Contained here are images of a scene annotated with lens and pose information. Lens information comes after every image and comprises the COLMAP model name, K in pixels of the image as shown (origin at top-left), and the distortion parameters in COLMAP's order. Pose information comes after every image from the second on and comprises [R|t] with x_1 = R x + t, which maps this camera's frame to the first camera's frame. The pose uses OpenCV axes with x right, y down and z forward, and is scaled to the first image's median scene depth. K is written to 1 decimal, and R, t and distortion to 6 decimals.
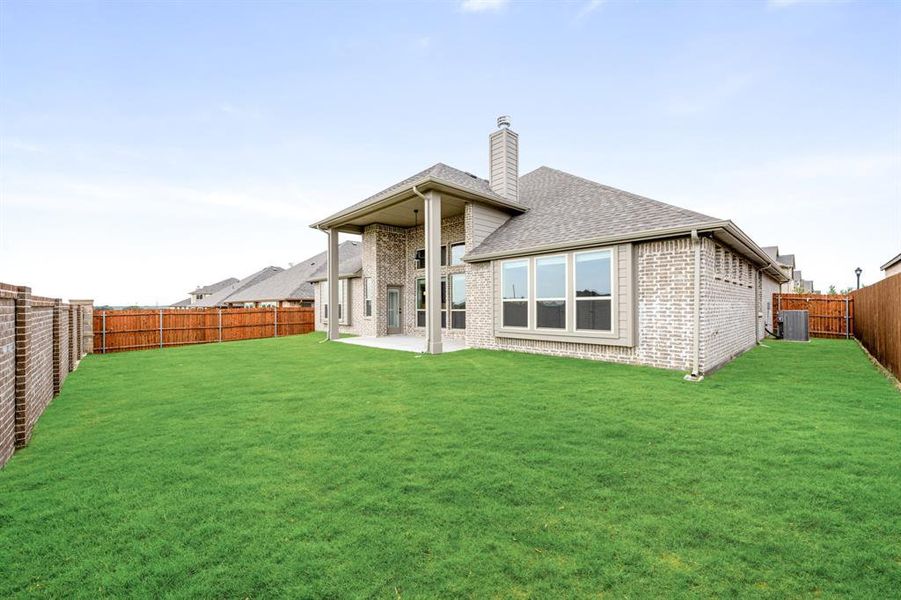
lens RADIAL K [[353.5, 0, 451.5], [0, 353.5, 313.0], [0, 0, 1]] dist [0.000571, -0.000081]
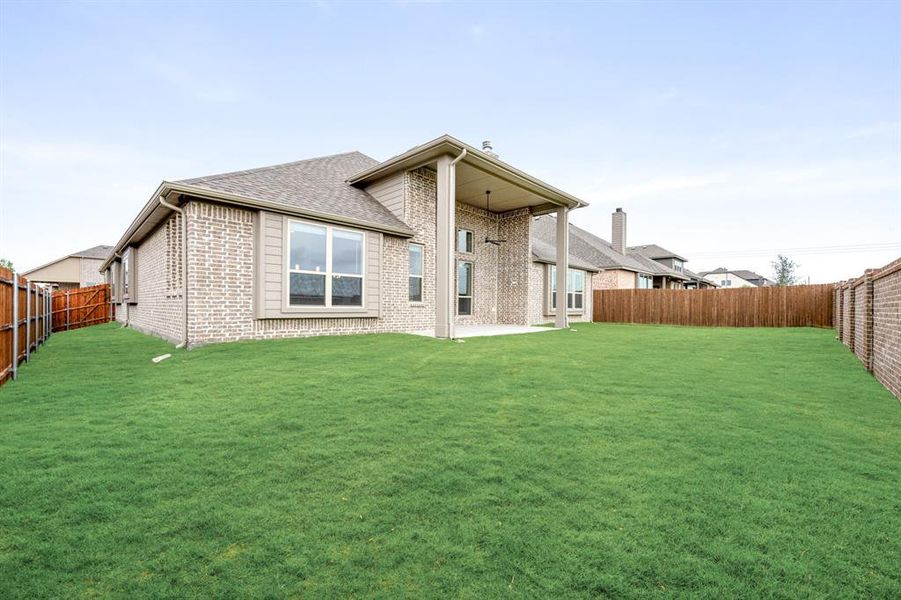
lens RADIAL K [[363.9, 0, 450.5], [0, 363.9, 300.0], [0, 0, 1]] dist [-0.001113, -0.000111]
pose [[-0.036045, -0.028279, 0.998950, -0.700869], [-0.042444, 0.998741, 0.026742, -0.010390], [-0.998448, -0.041435, -0.037200, 0.735842]]
